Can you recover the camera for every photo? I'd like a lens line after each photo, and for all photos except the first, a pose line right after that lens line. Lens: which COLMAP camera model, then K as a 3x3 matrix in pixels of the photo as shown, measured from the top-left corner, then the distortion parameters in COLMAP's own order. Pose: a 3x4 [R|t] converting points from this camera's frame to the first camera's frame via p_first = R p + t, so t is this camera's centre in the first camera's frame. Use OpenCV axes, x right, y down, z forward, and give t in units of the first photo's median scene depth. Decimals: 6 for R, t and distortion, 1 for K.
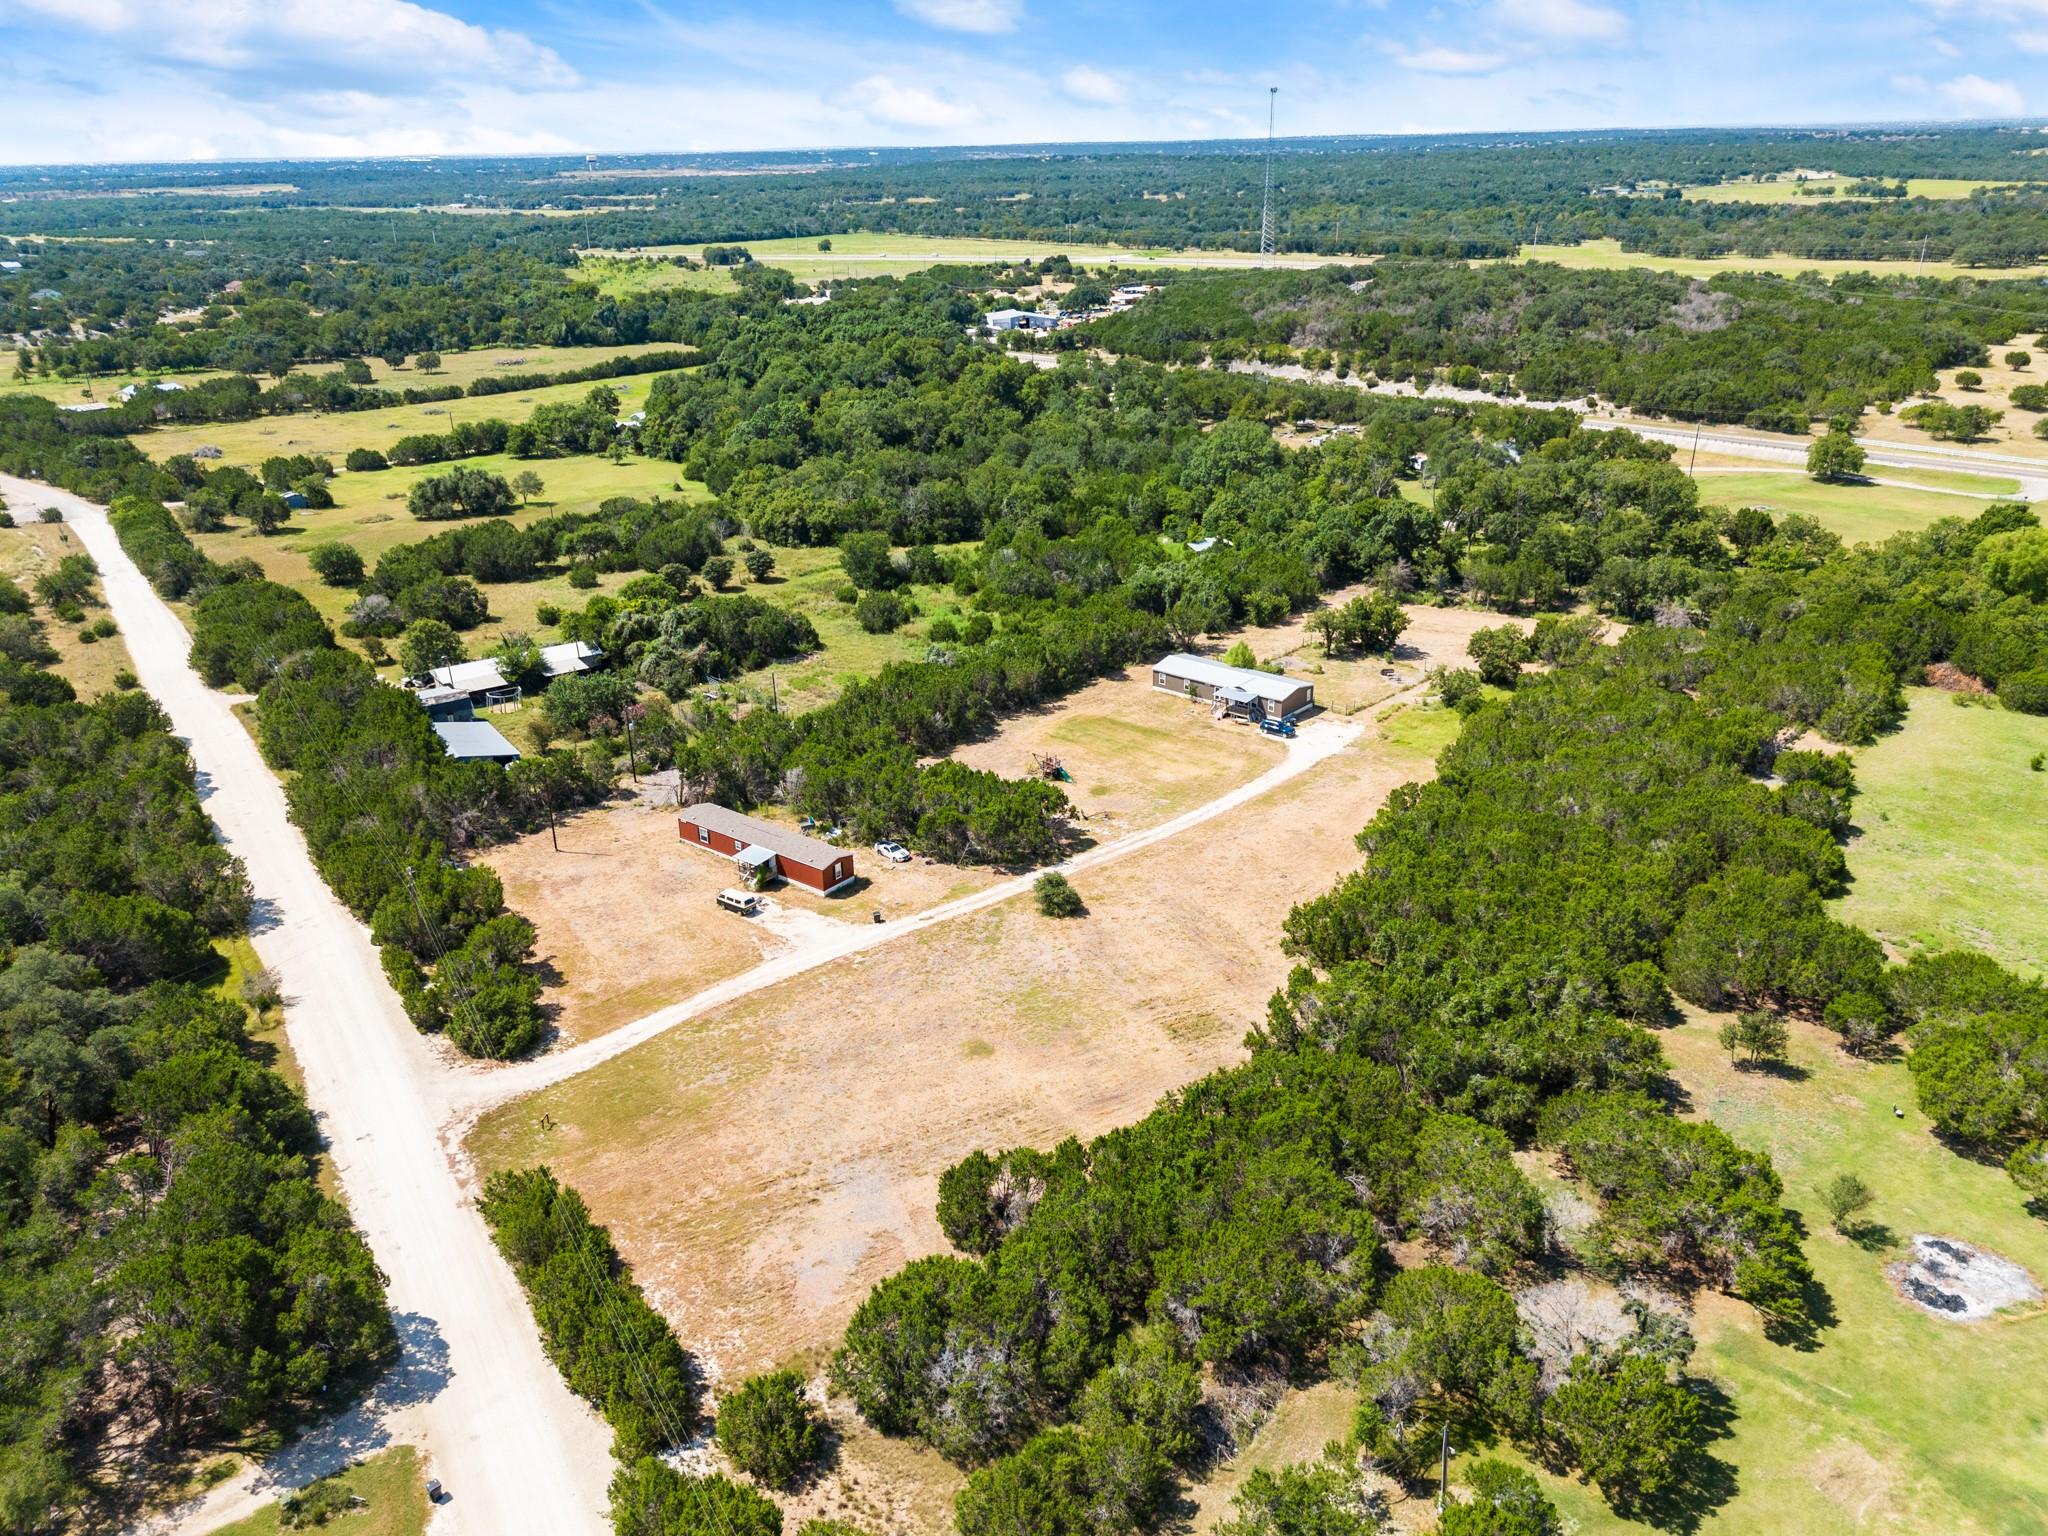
lens RADIAL K [[1507.9, 0, 1022.8], [0, 1507.9, 767.8], [0, 0, 1]] dist [0.071624, -0.069666]
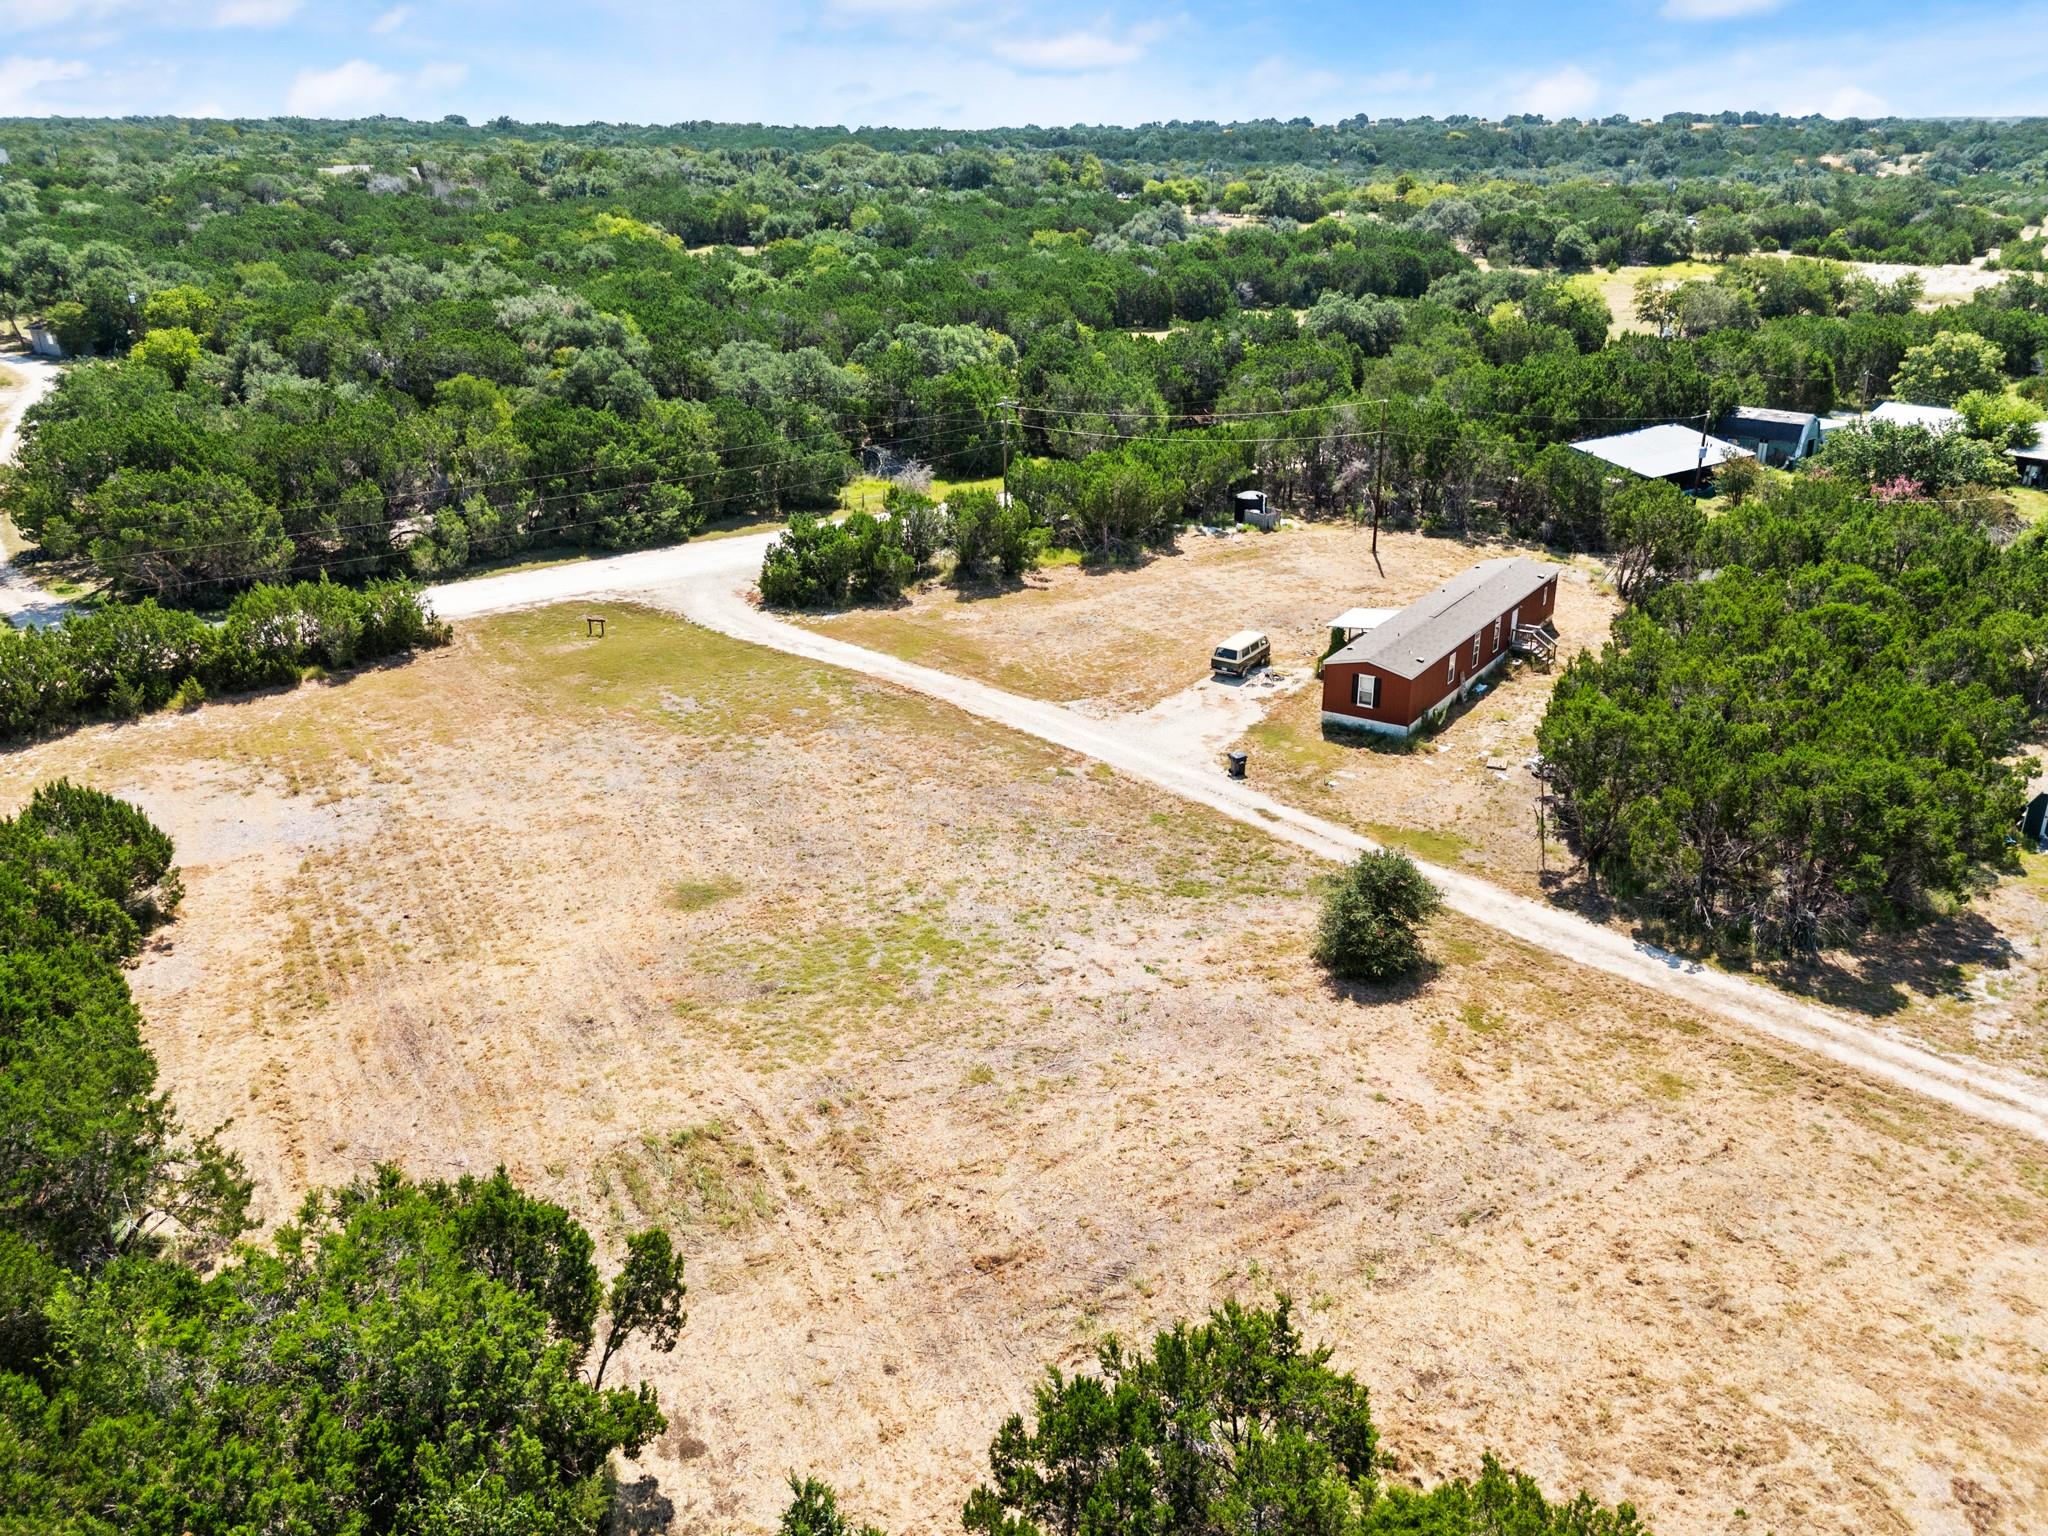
lens RADIAL K [[1523.3, 0, 1021.1], [0, 1523.3, 748.6], [0, 0, 1]] dist [0.079878, -0.076675]
pose [[0.051385, 0.386668, -0.920787, 0.284686], [-0.365321, 0.865380, 0.343014, -0.036672], [0.929462, 0.318757, 0.185725, 0.719077]]
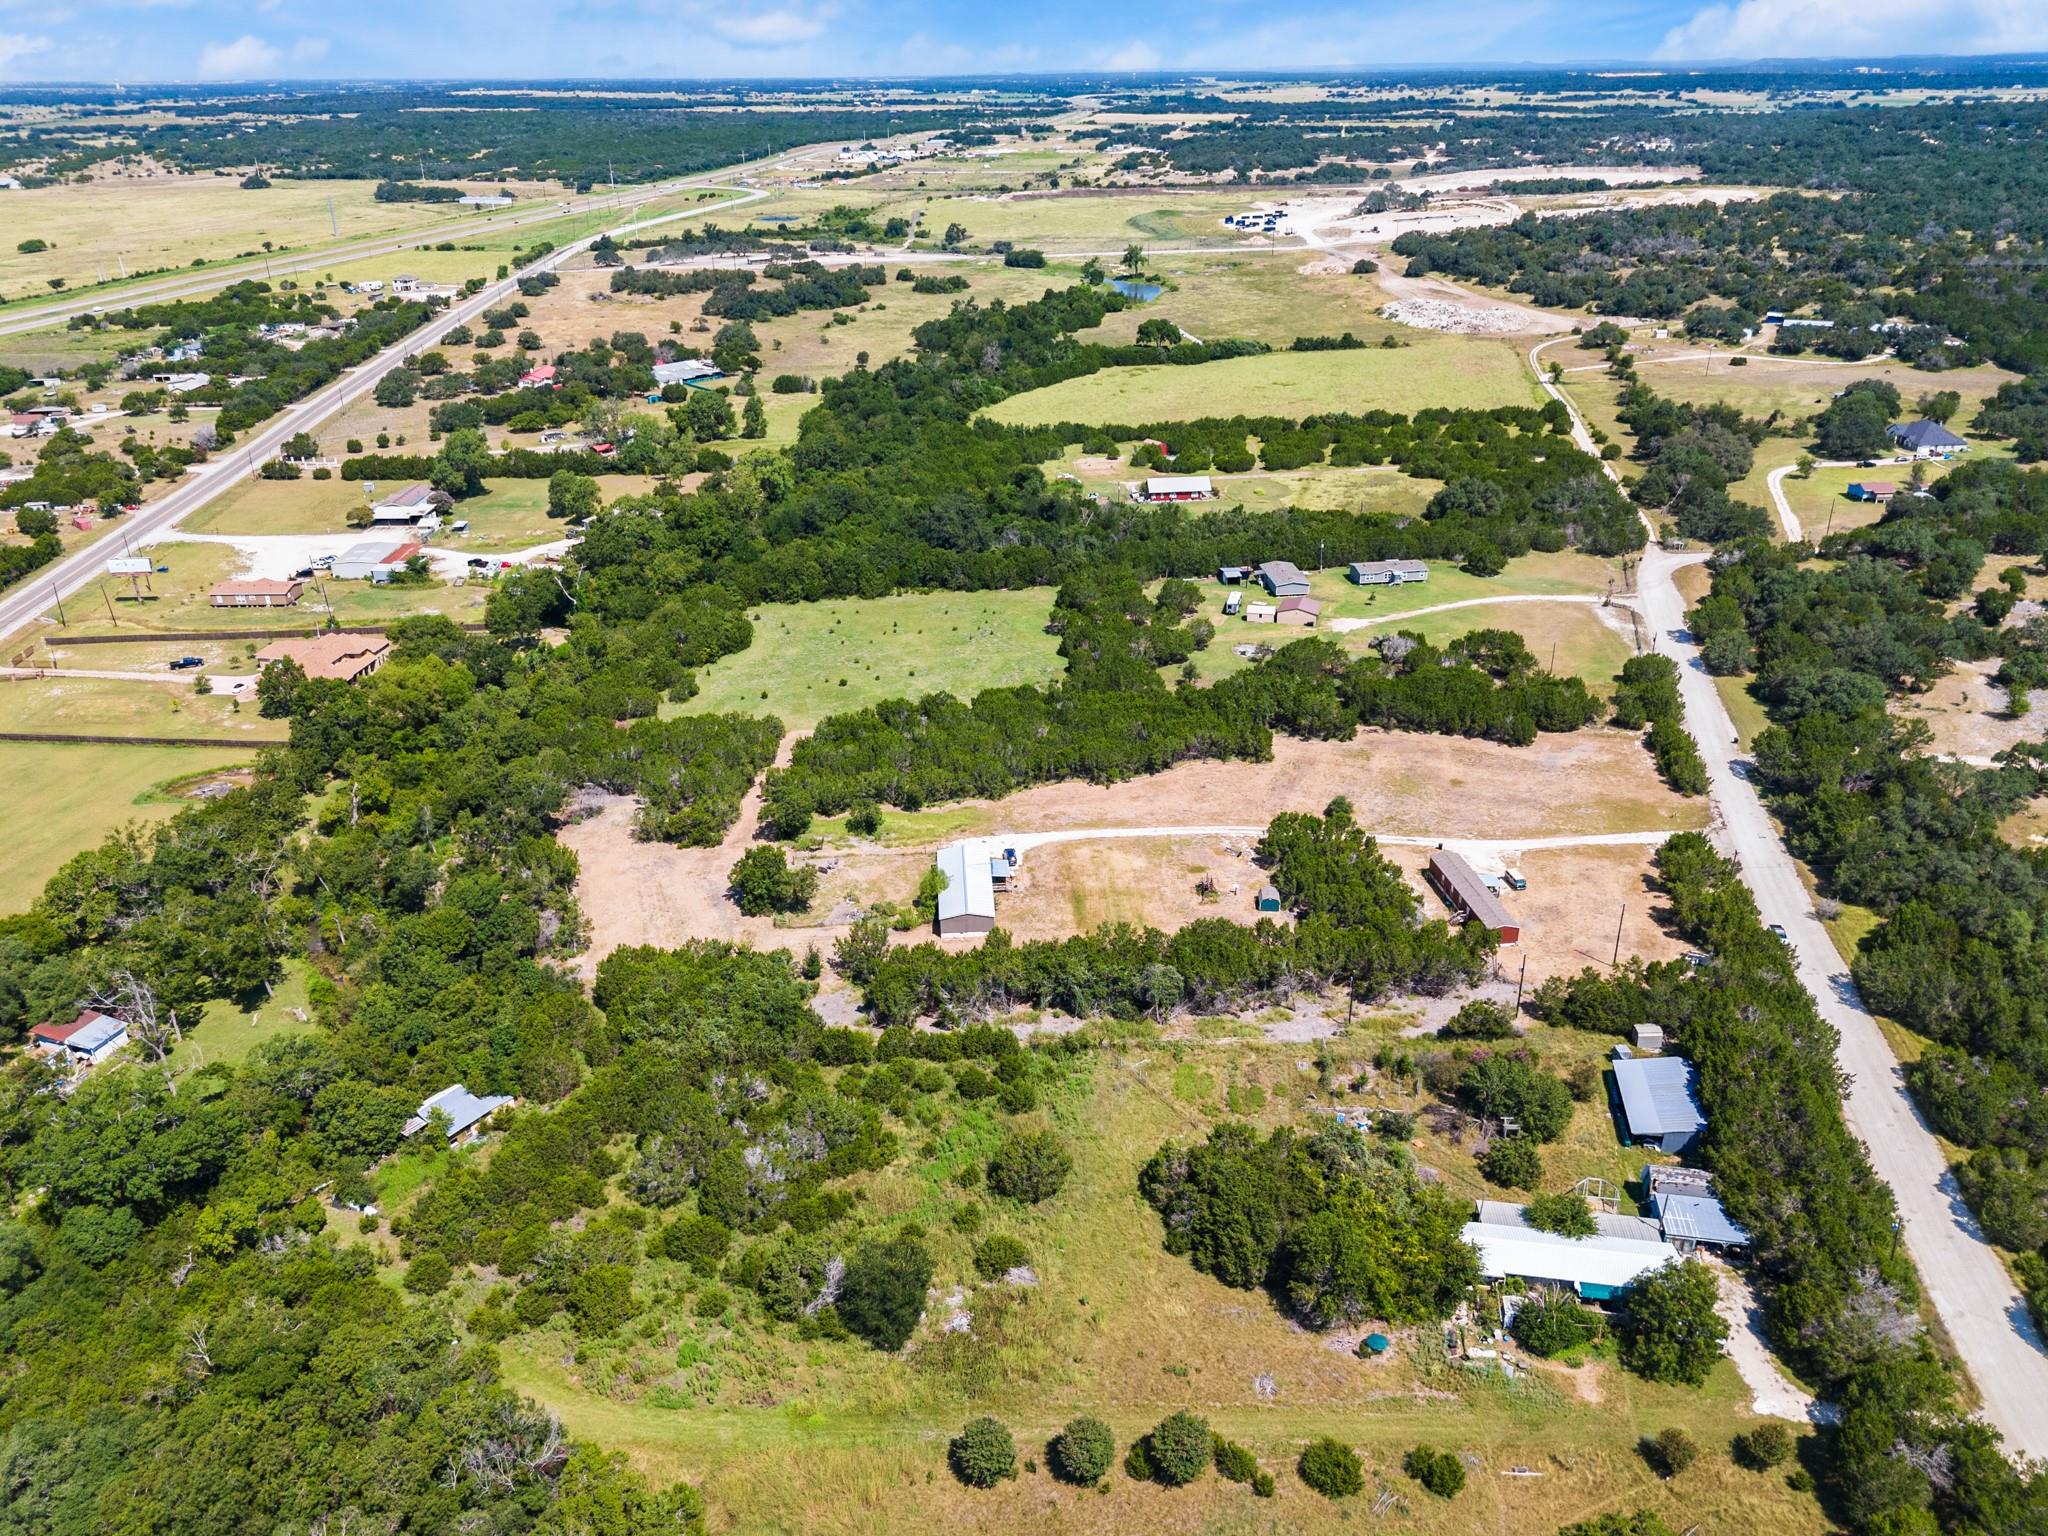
lens RADIAL K [[1507.9, 0, 1022.8], [0, 1507.9, 767.8], [0, 0, 1]] dist [0.071624, -0.069666]
pose [[-0.708568, -0.268196, 0.652689, -0.693699], [0.296125, 0.726553, 0.620025, -0.934098], [-0.640501, 0.632608, -0.435392, 1.646159]]
